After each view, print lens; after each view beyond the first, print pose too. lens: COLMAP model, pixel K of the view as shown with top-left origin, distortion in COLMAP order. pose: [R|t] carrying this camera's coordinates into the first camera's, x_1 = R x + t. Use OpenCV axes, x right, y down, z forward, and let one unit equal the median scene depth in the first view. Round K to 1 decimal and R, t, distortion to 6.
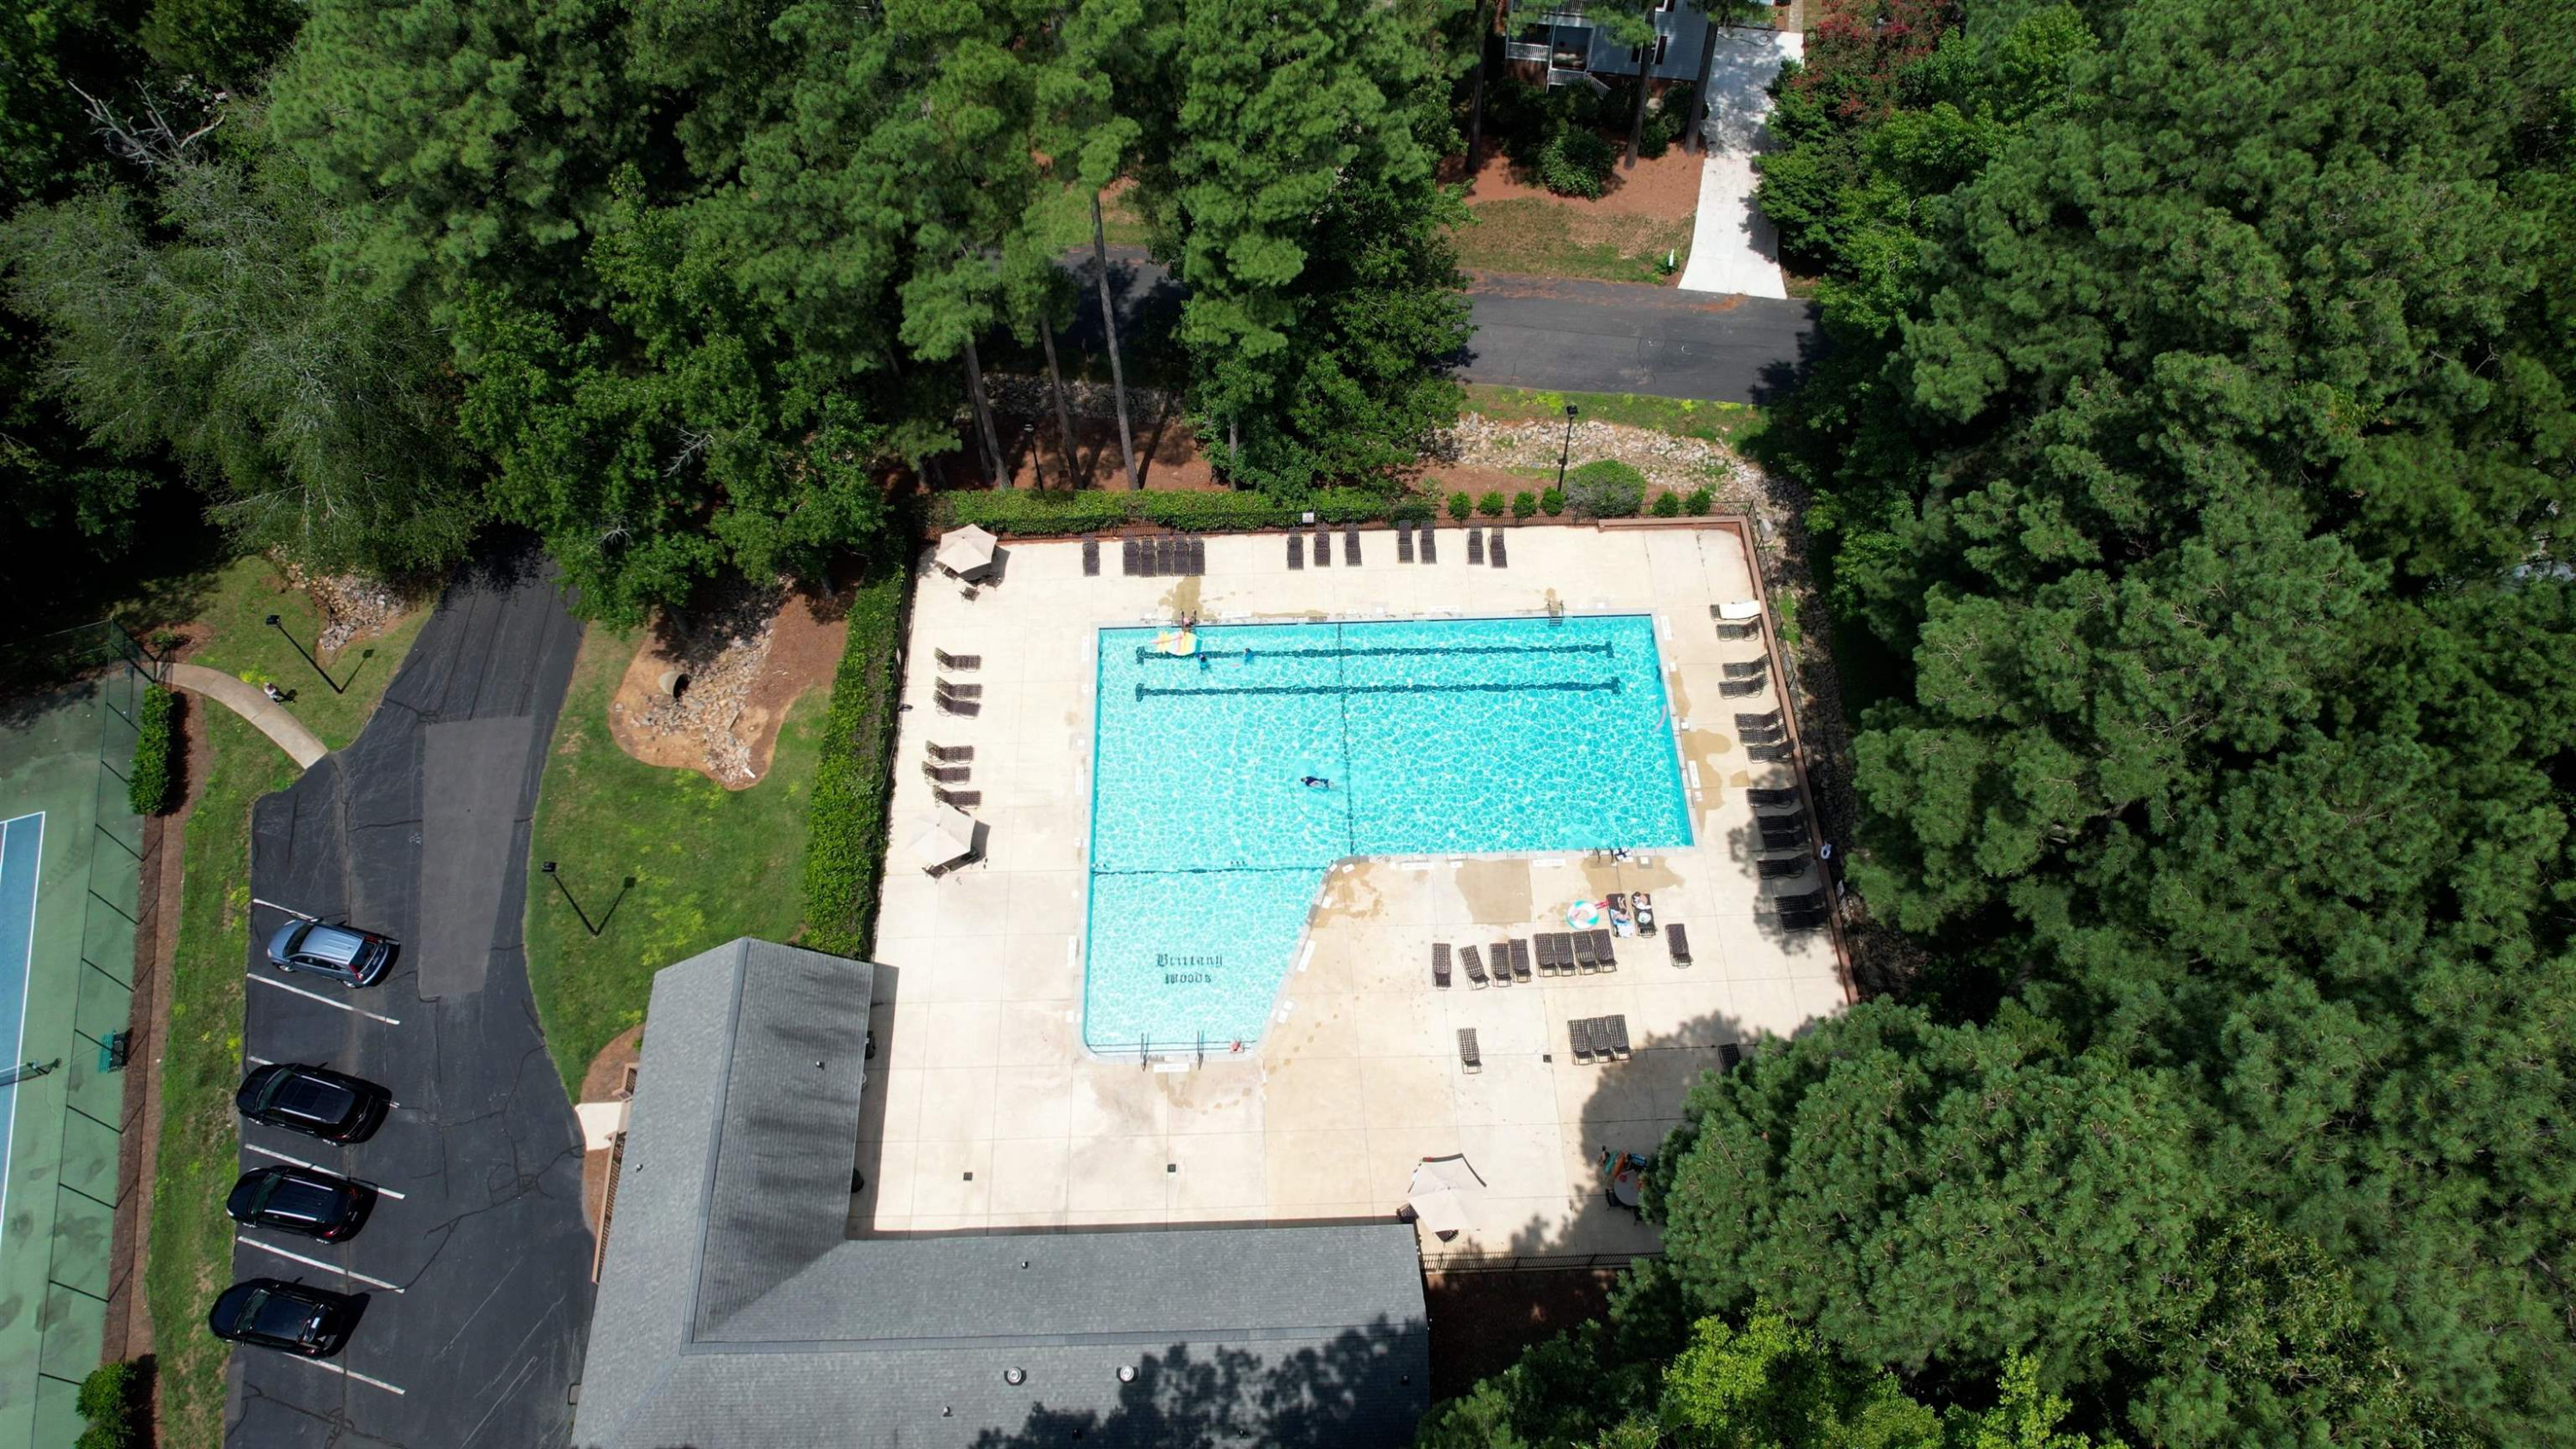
lens RADIAL K [[1622.2, 0, 1302.7], [0, 1622.2, 717.3], [0, 0, 1]] dist [-0.074695, 0.060178]
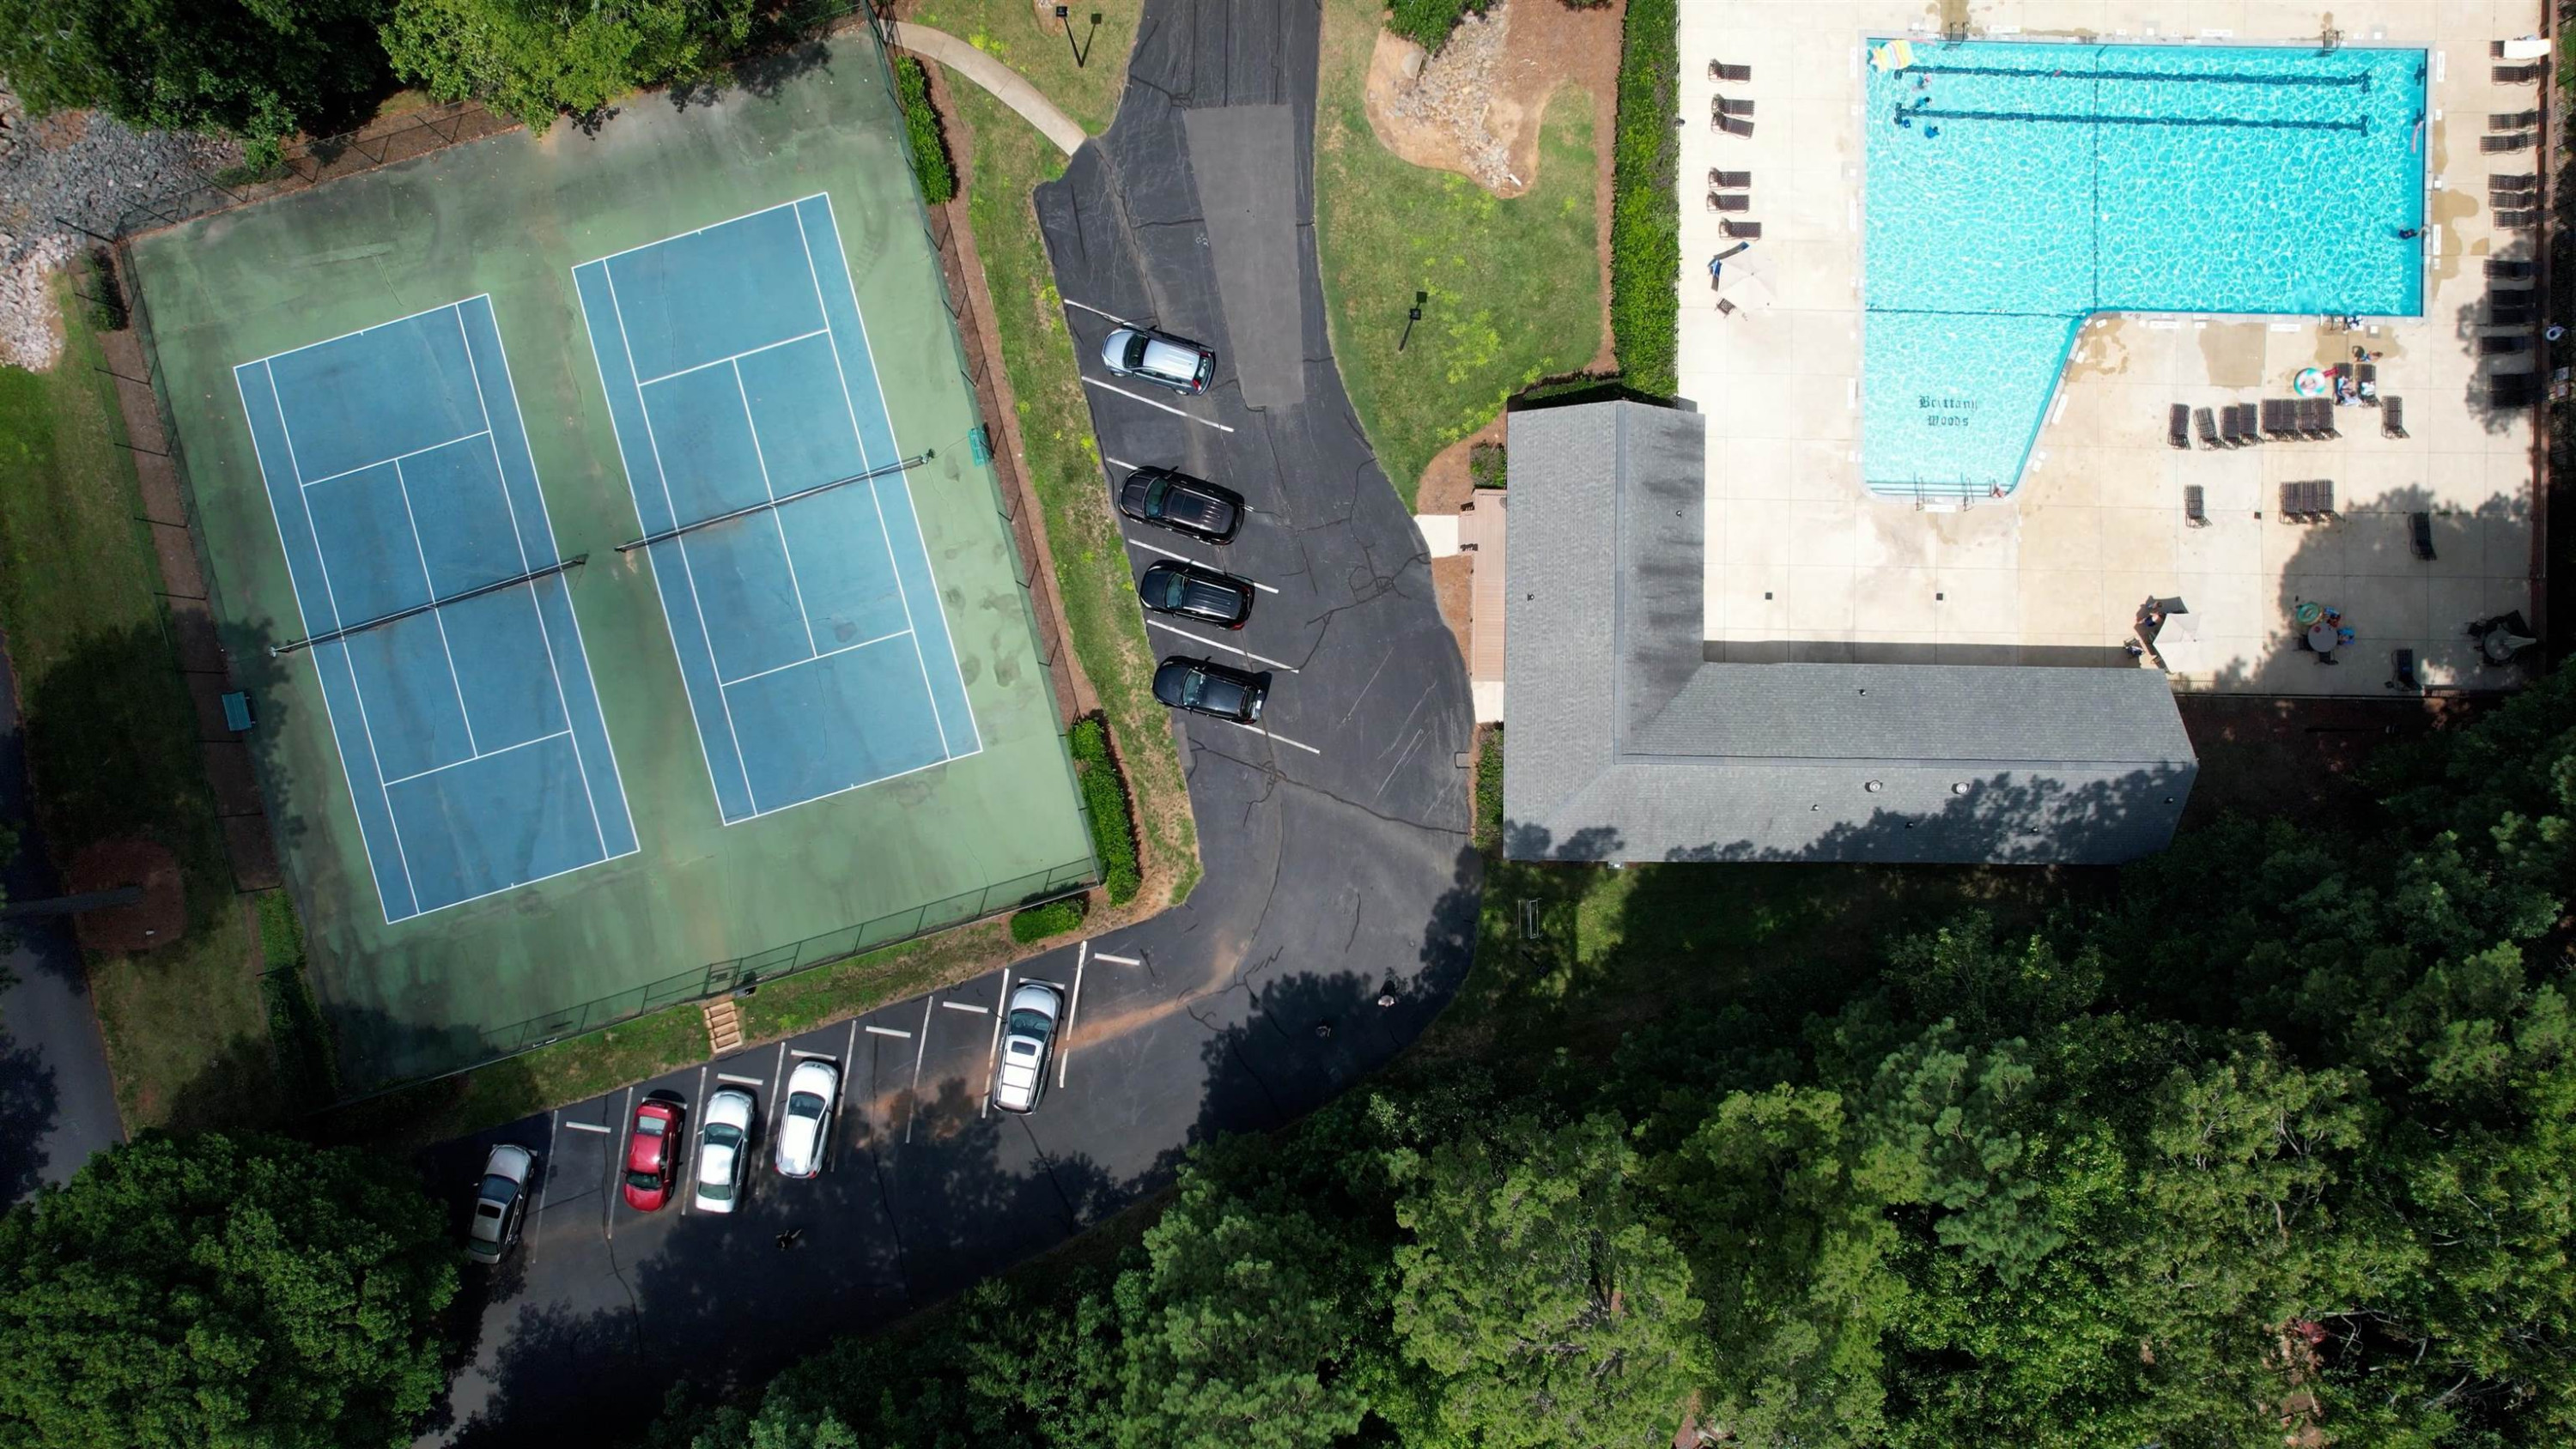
lens RADIAL K [[1622.2, 0, 1302.7], [0, 1622.2, 717.3], [0, 0, 1]] dist [-0.074695, 0.060178]
pose [[0.998628, 0.052107, -0.005201, -0.494316], [-0.041143, 0.842170, 0.537640, -0.238761], [0.032395, -0.536688, 0.843159, -0.046075]]
